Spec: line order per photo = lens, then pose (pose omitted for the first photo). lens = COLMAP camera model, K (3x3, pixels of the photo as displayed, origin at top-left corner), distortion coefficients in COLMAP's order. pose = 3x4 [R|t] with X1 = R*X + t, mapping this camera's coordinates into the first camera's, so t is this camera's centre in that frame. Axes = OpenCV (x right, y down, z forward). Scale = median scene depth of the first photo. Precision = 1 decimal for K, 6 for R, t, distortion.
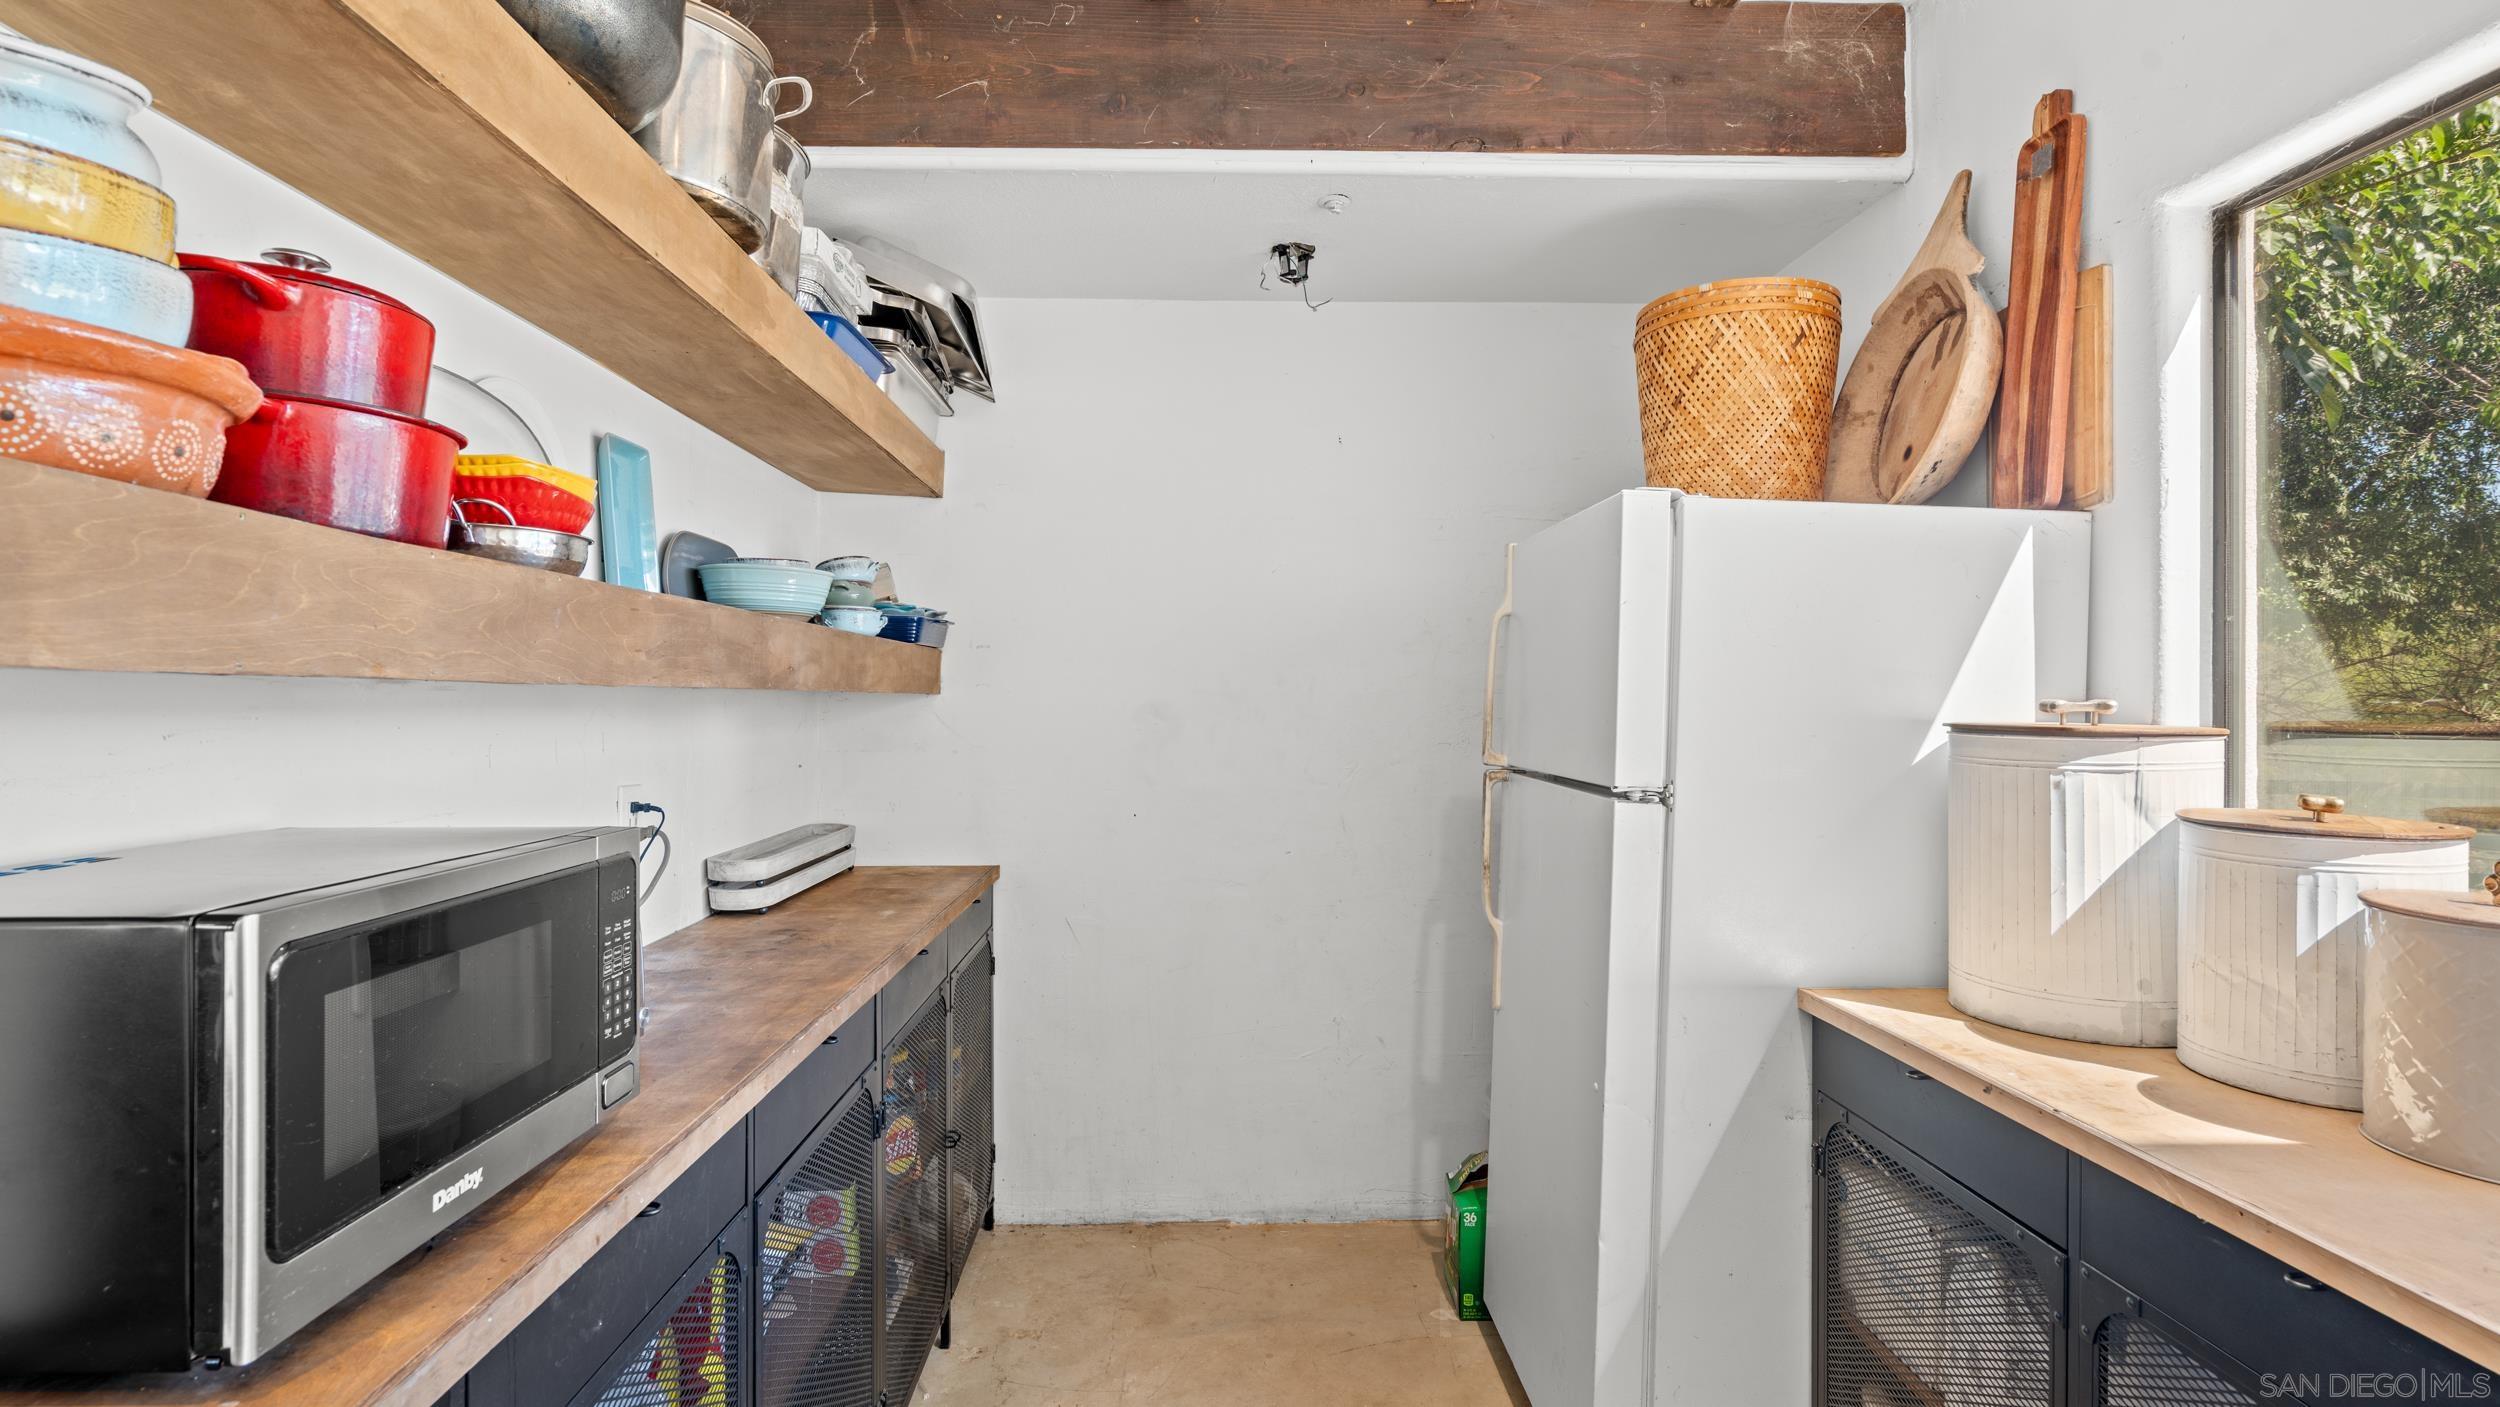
lens RADIAL K [[1170.8, 0, 1245.8], [0, 1170.8, 694.1], [0, 0, 1]] dist [0.000719, 0.000714]
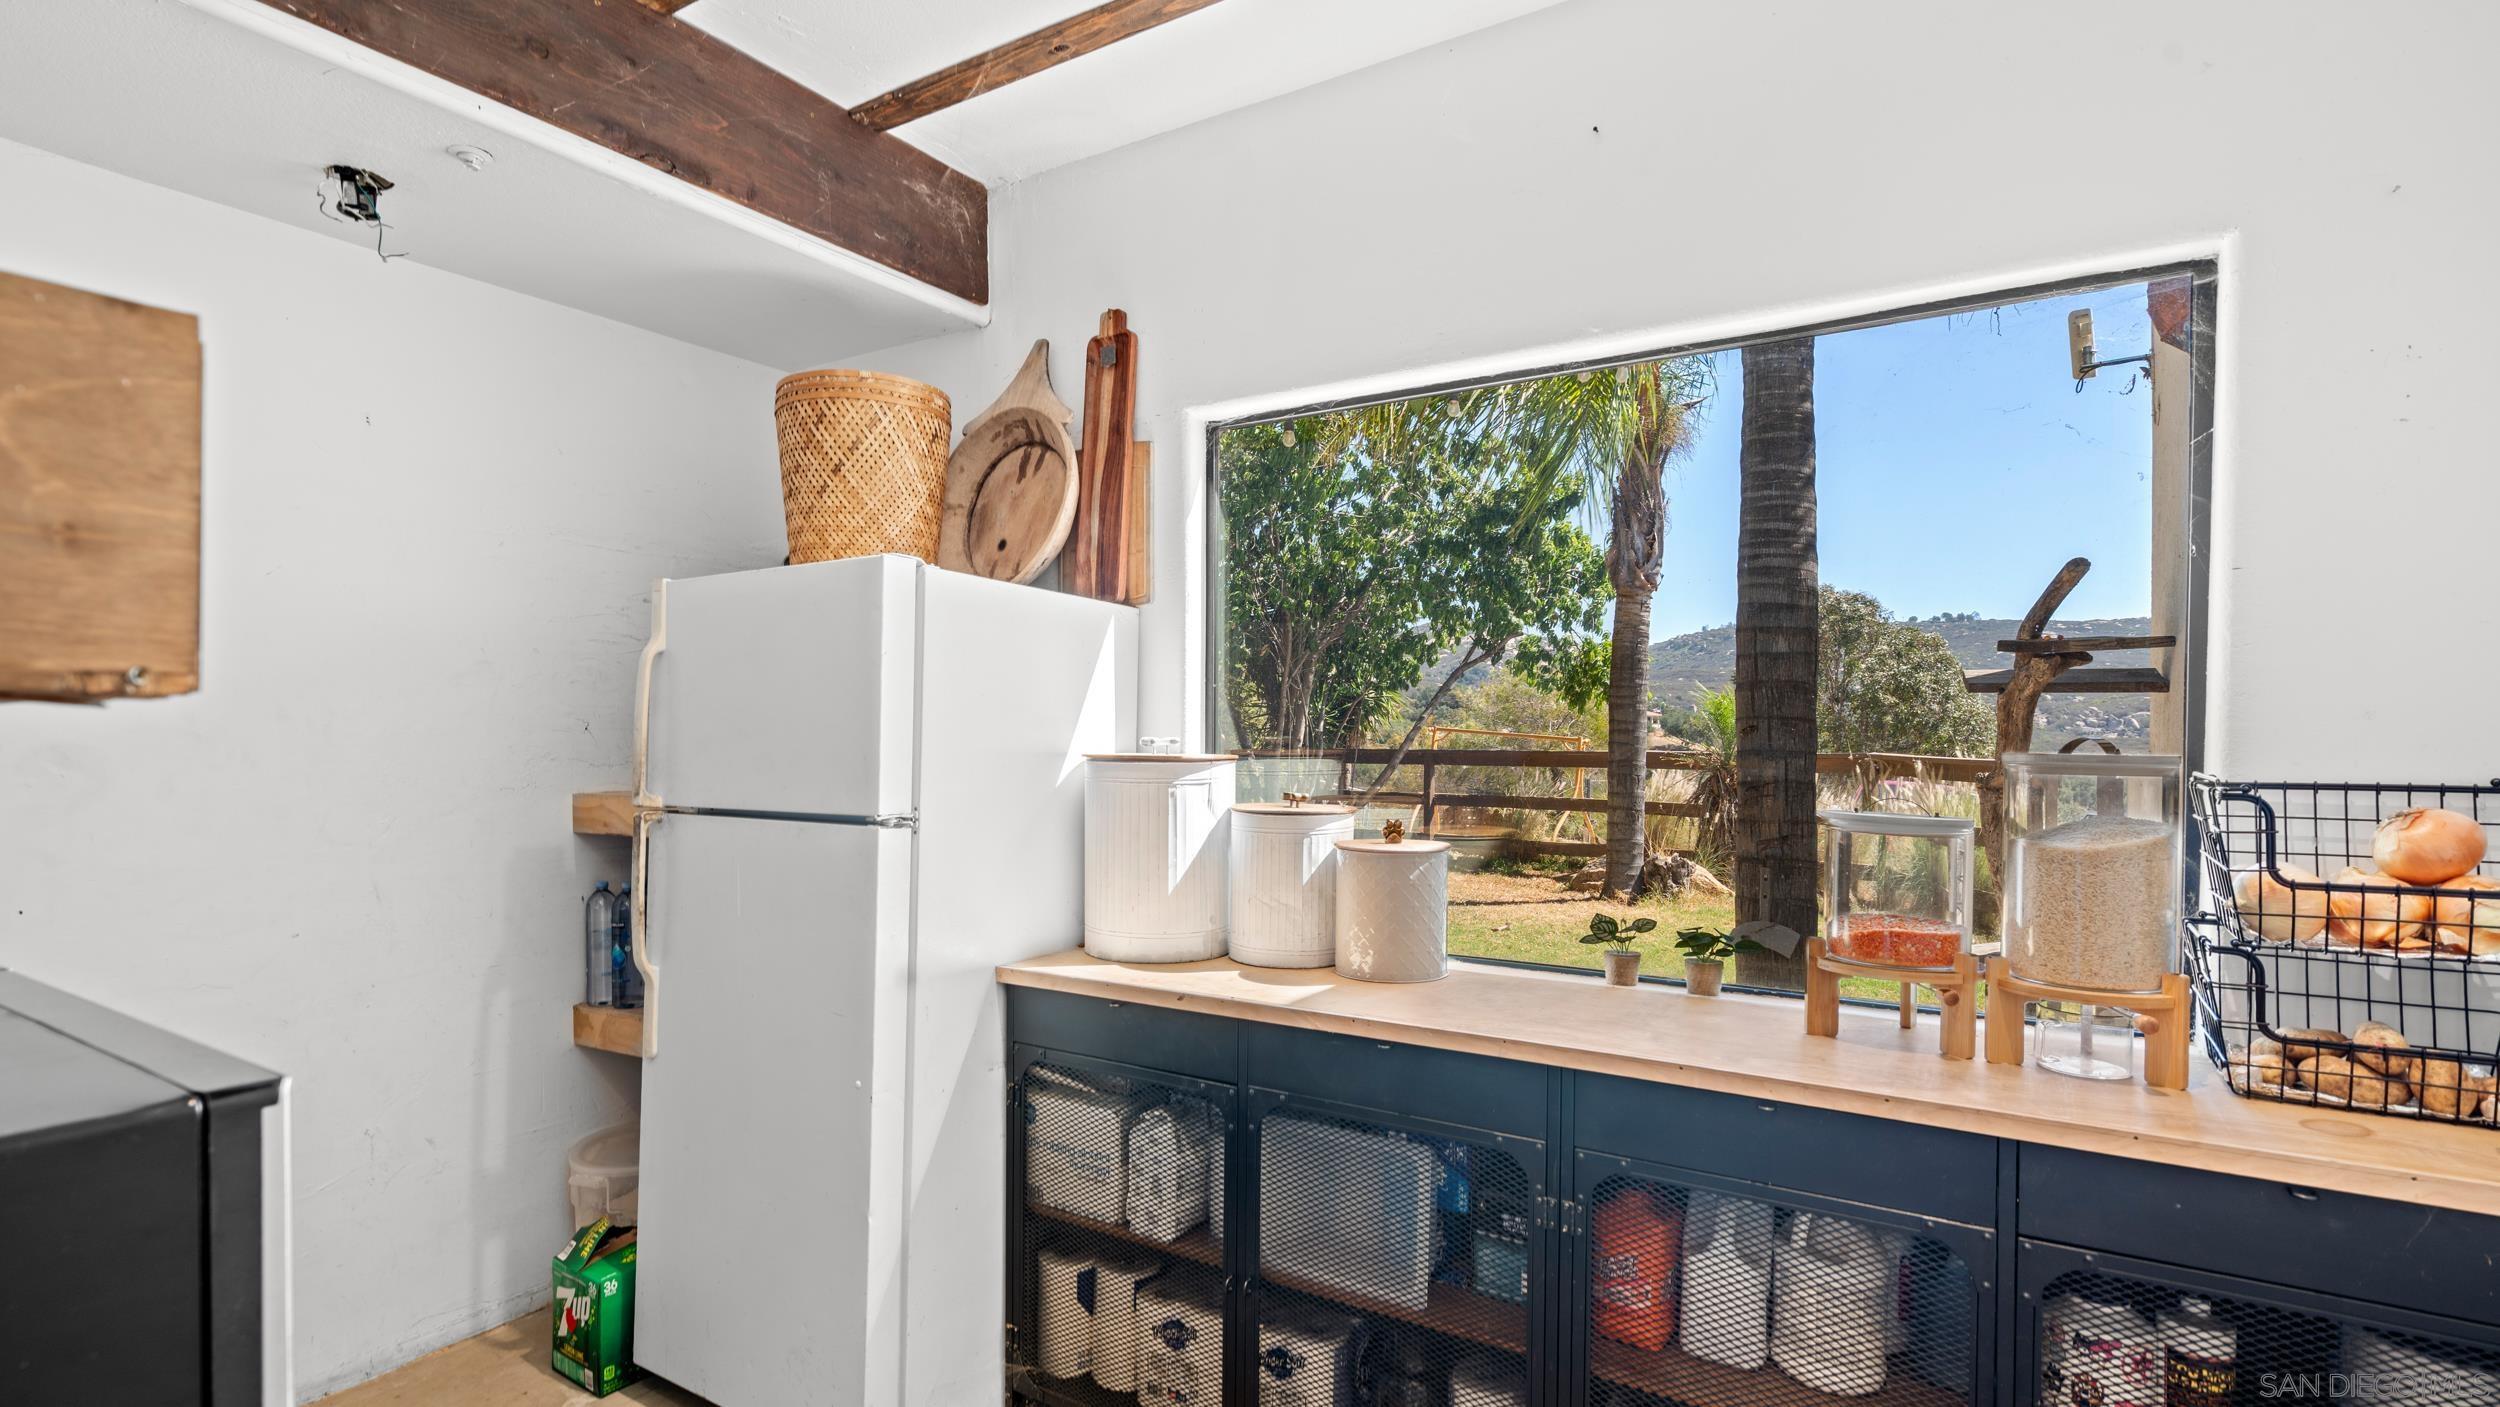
lens RADIAL K [[1170.8, 0, 1233.4], [0, 1170.8, 748.6], [0, 0, 1]] dist [0.000719, 0.000714]
pose [[0.565635, -0.012450, 0.824561, -0.355754], [-0.001127, 0.999873, 0.015871, -0.003280], [-0.824655, -0.009907, 0.565550, 0.063639]]
